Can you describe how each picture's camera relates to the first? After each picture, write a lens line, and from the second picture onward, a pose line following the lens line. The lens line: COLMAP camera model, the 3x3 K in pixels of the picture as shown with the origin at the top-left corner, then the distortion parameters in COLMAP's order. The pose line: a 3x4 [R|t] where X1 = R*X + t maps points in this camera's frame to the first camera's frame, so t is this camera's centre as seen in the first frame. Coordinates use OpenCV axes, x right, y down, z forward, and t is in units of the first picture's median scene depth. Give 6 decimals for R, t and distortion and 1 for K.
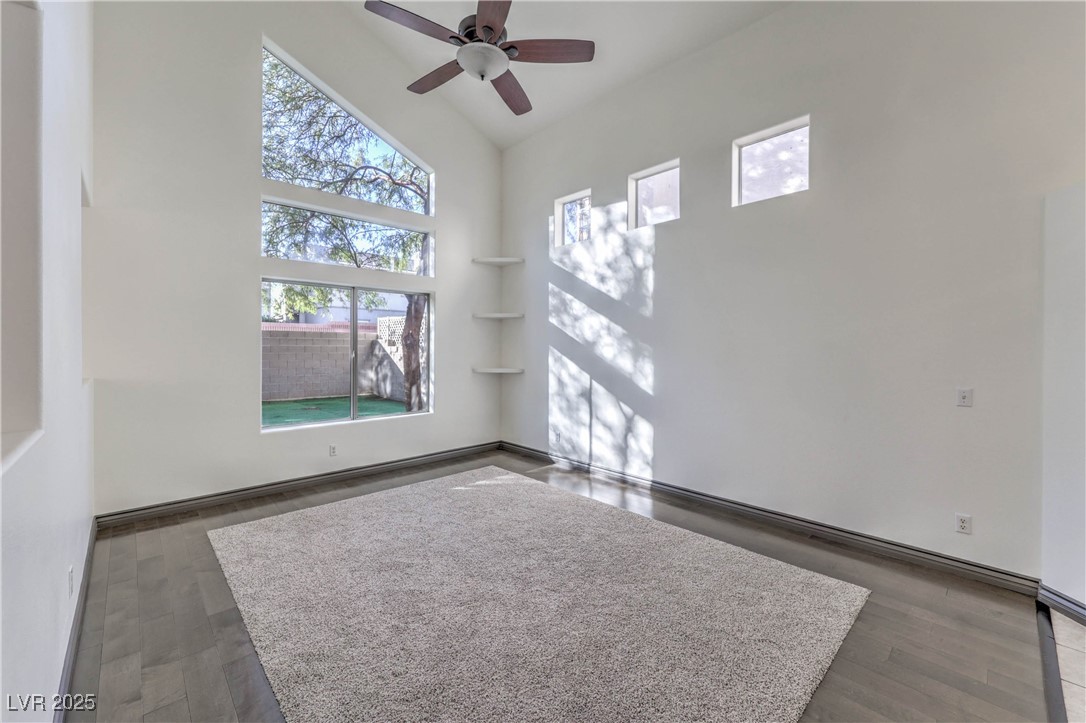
lens RADIAL K [[439.3, 0, 547.2], [0, 439.3, 351.4], [0, 0, 1]] dist [-0.000172, -0.000251]
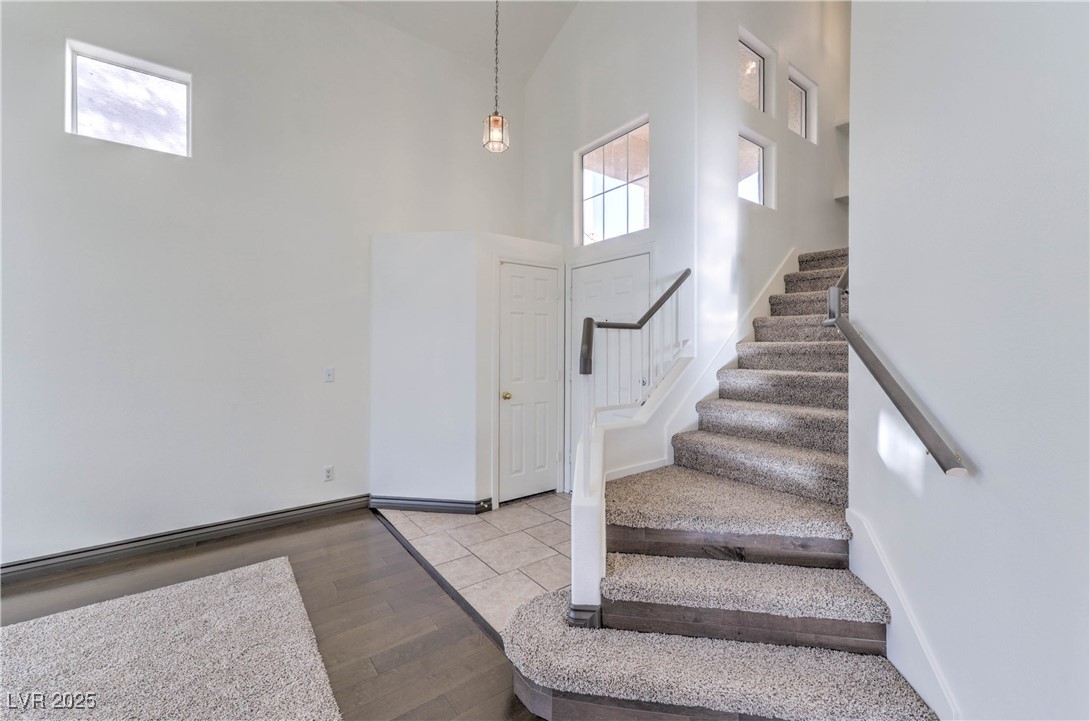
lens RADIAL K [[440.9, 0, 565.8], [0, 440.9, 344.1], [0, 0, 1]] dist [-0.000172, -0.000251]
pose [[0.088803, -0.001194, 0.996048, -0.274183], [0.007356, 0.999973, 0.000543, 0.019179], [-0.996022, 0.007278, 0.088810, 0.192685]]
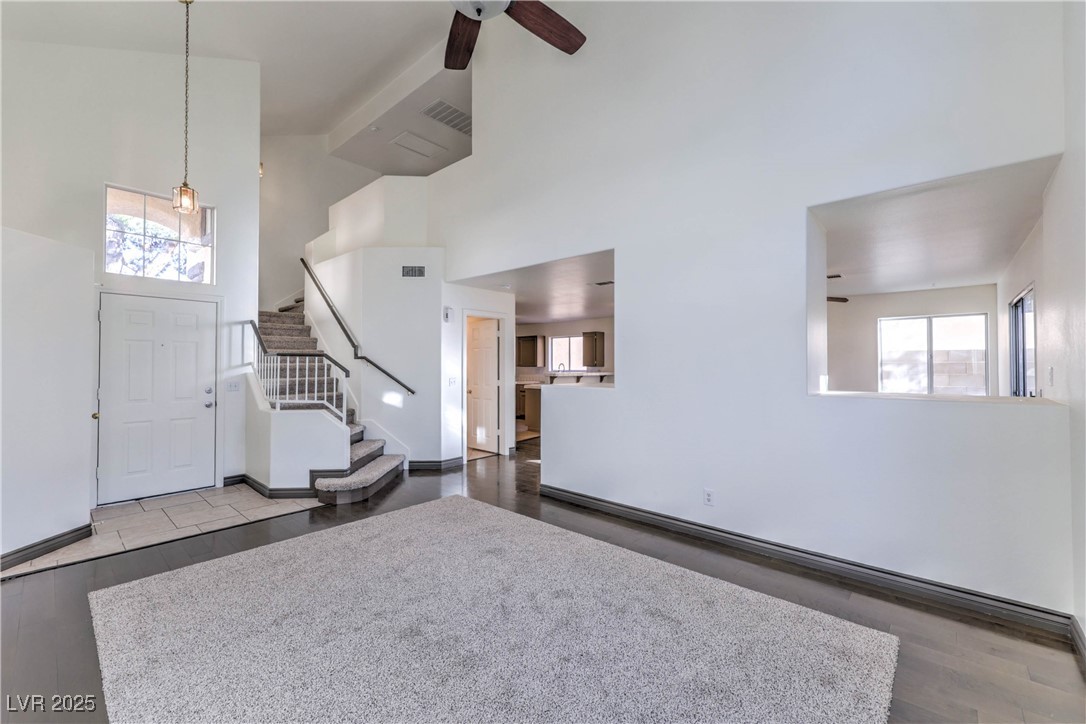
lens RADIAL K [[439.3, 0, 541.0], [0, 439.3, 361.2], [0, 0, 1]] dist [-0.000172, -0.000251]
pose [[-0.996213, -0.002335, -0.086918, -0.201495], [-0.002055, 0.999992, -0.003314, 0.011729], [0.086925, -0.003123, -0.996210, 1.904371]]
